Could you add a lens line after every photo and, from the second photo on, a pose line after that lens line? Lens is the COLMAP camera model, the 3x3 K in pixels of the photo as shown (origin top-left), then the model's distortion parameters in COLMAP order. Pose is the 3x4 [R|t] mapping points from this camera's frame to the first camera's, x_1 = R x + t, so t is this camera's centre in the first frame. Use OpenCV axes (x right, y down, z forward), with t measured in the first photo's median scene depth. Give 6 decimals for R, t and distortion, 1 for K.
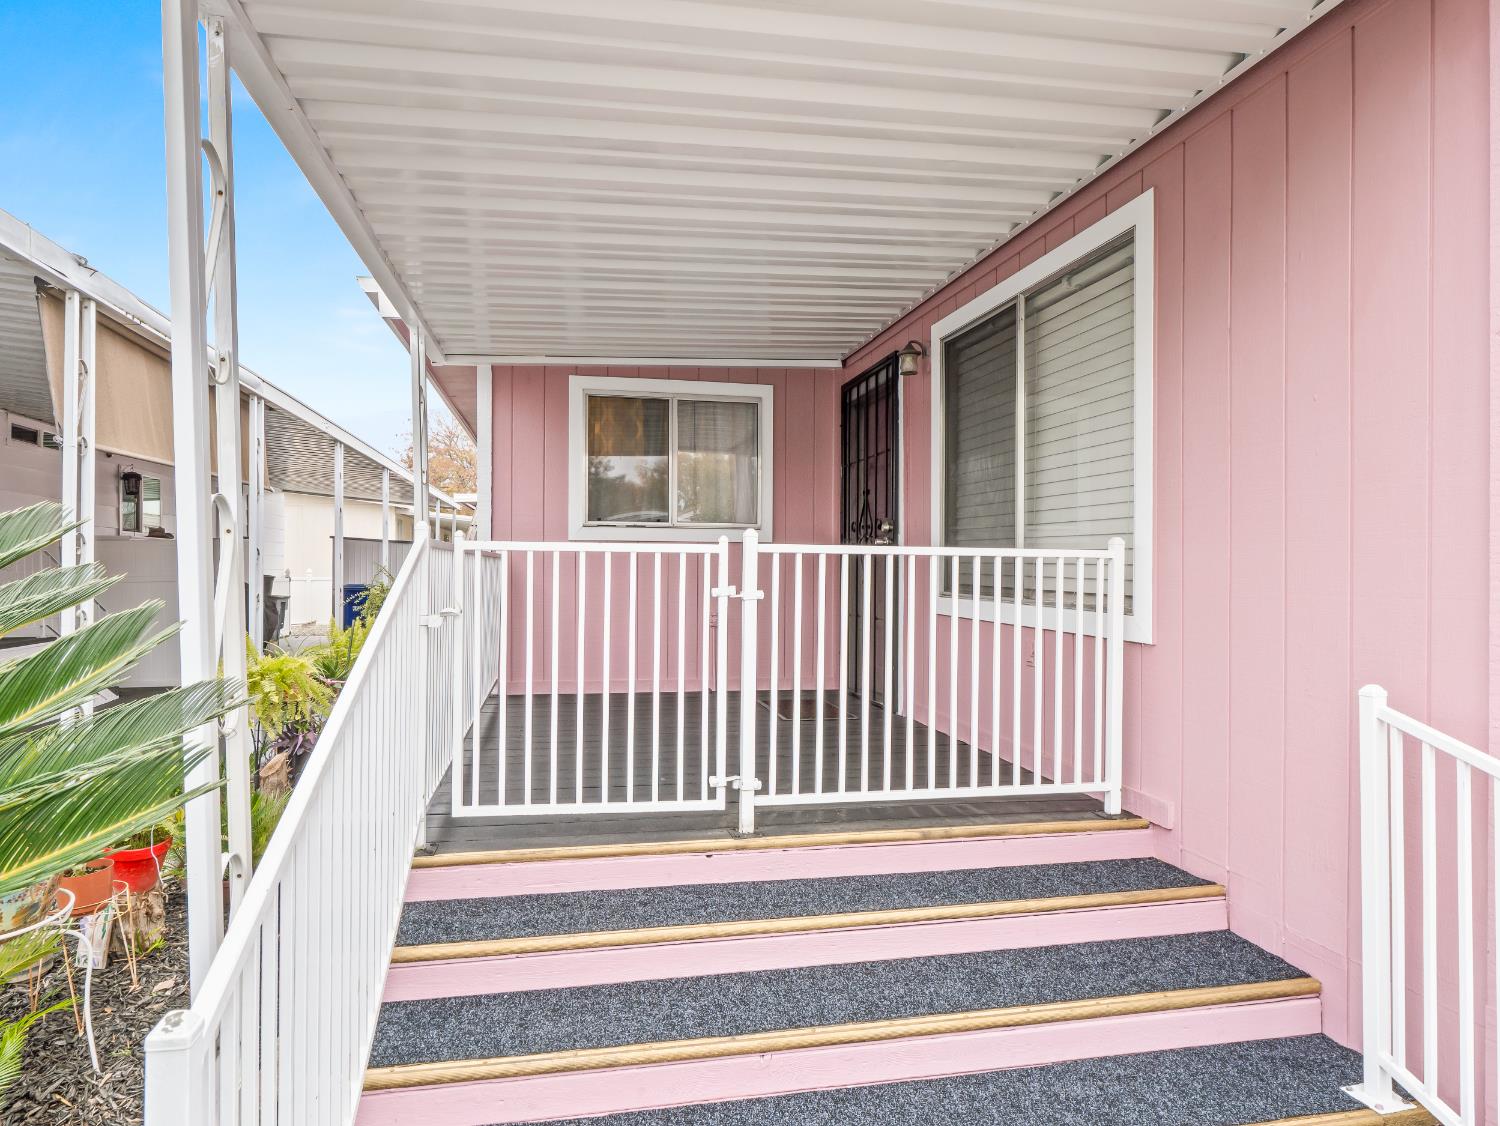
lens RADIAL K [[880.7, 0, 750.0], [0, 880.7, 563.0], [0, 0, 1]] dist [0.001012, 0.000094]
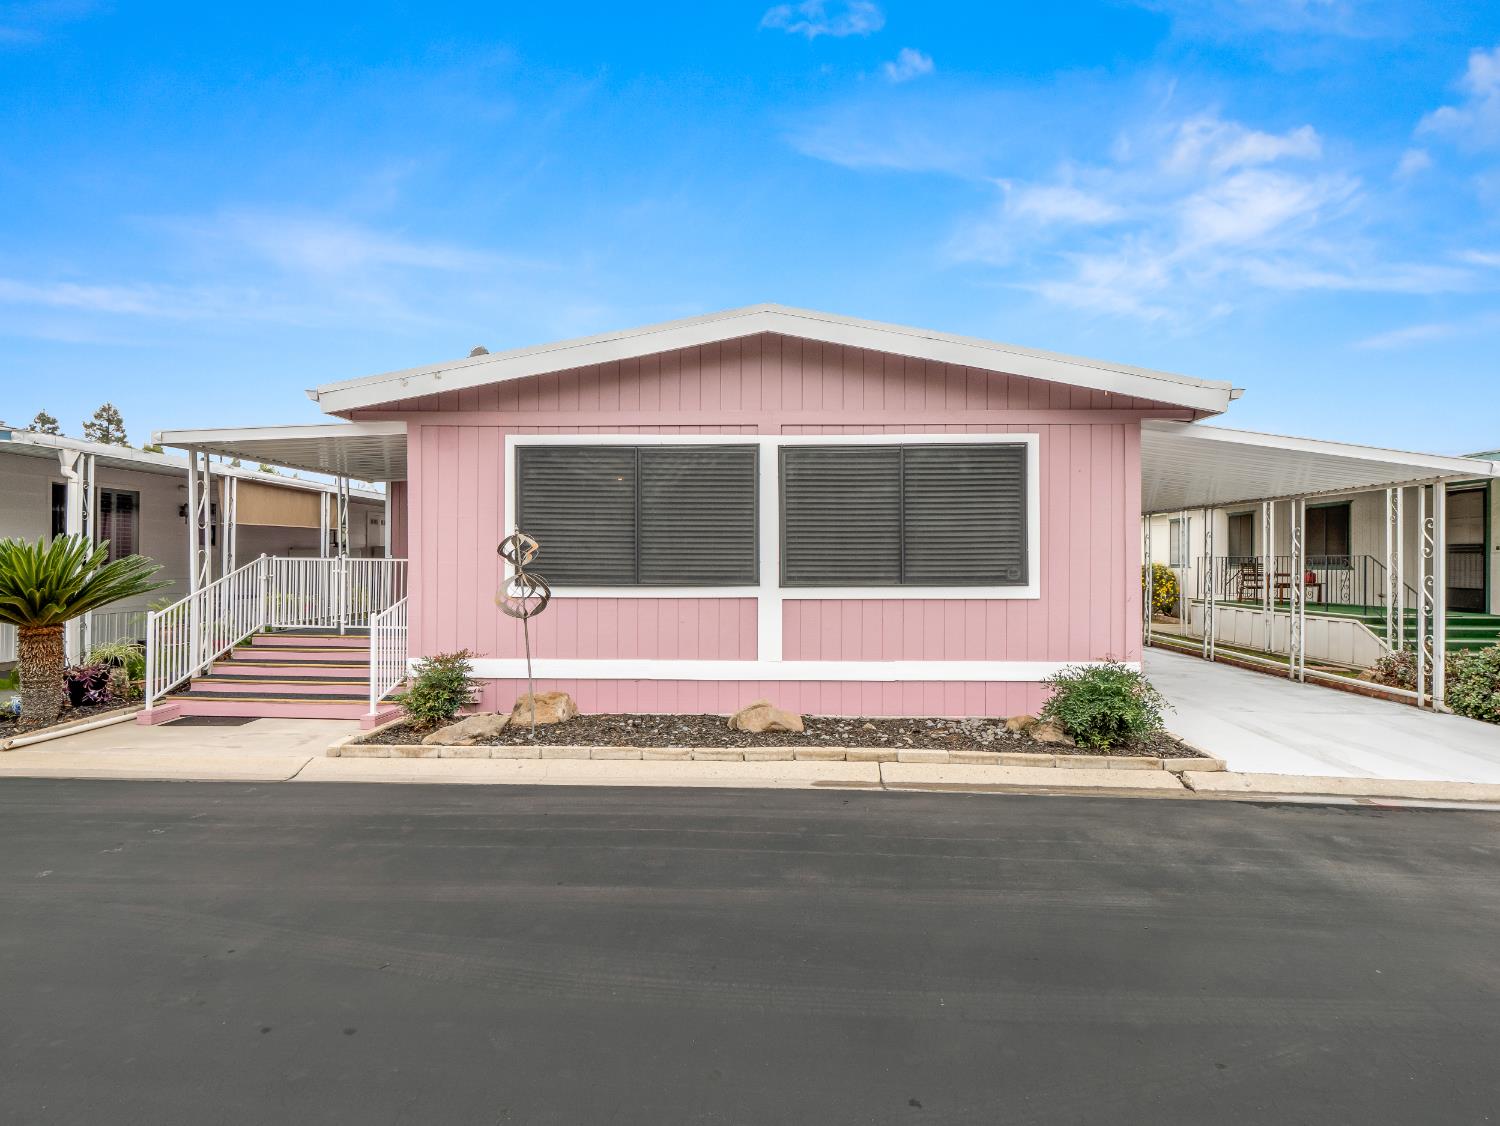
lens RADIAL K [[771.4, 0, 753.8], [0, 771.4, 542.1], [0, 0, 1]] dist [0.000105, -0.008856]
pose [[0.973166, -0.008634, -0.229942, 2.280526], [0.004072, 0.999785, -0.020308, -0.014654], [0.230068, 0.018827, 0.972992, -1.671683]]
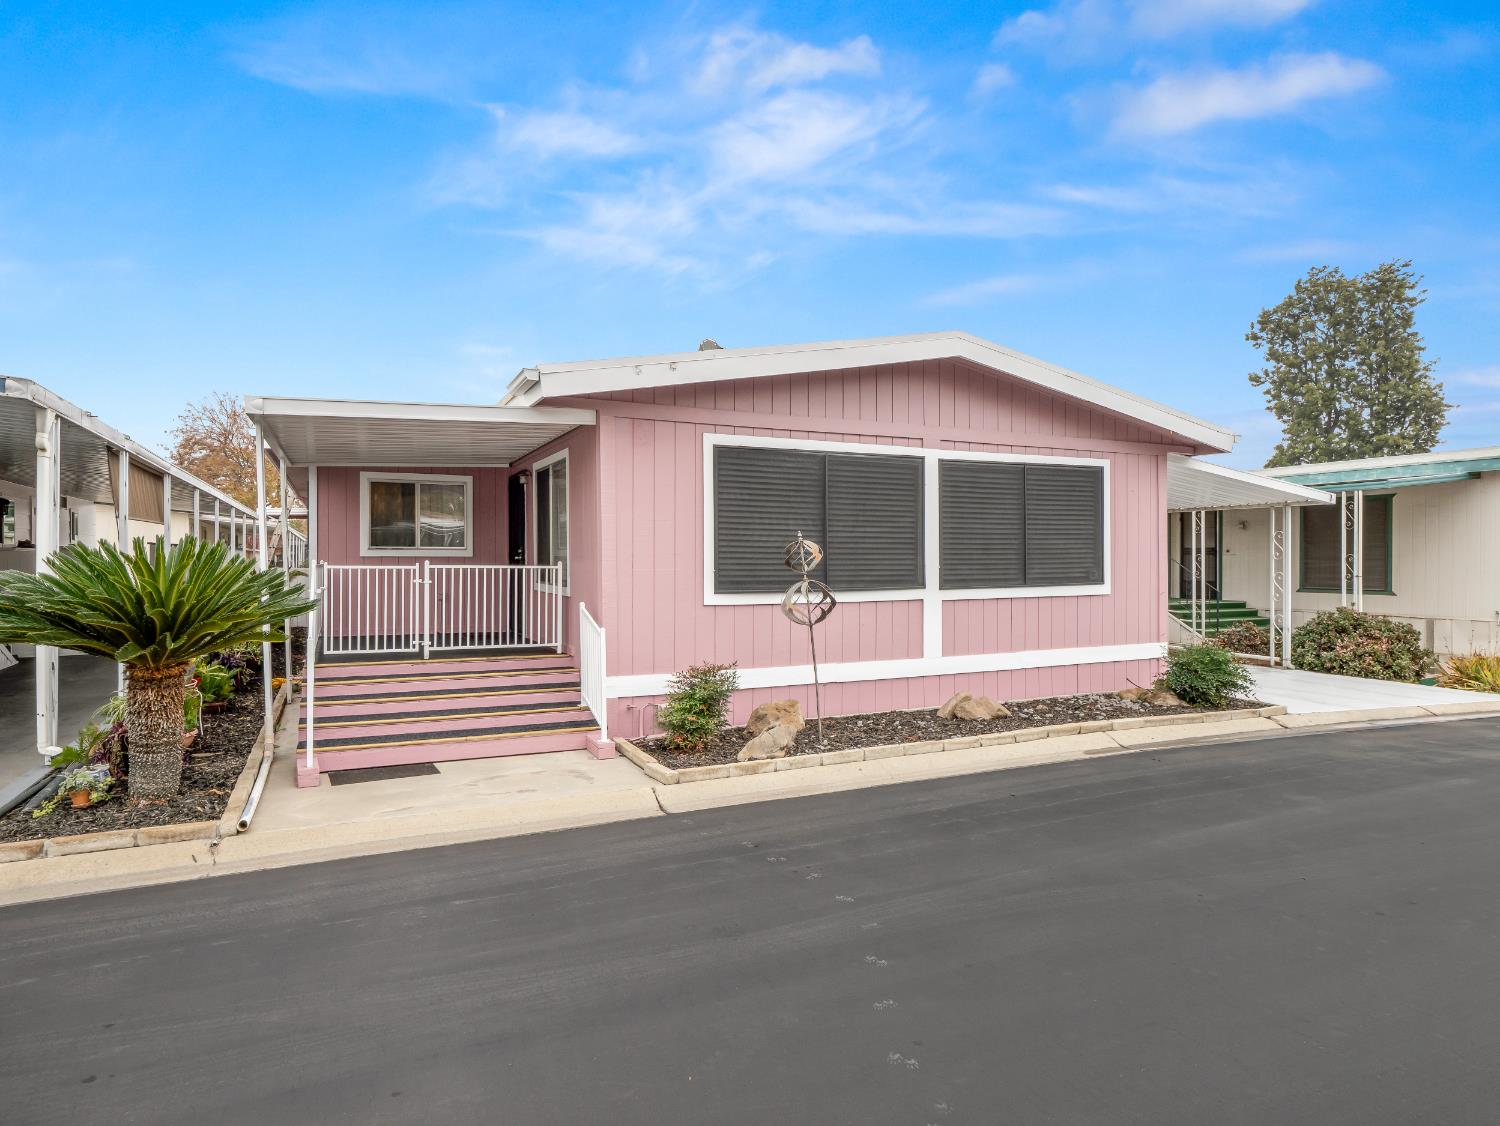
lens RADIAL K [[850.5, 0, 747.4], [0, 850.5, 549.9], [0, 0, 1]] dist [-0.000530, -0.000527]
pose [[0.973163, -0.005175, 0.230057, 0.375960], [0.006796, 0.999957, -0.006254, -0.045829], [-0.230015, 0.007650, 0.973157, -1.990199]]
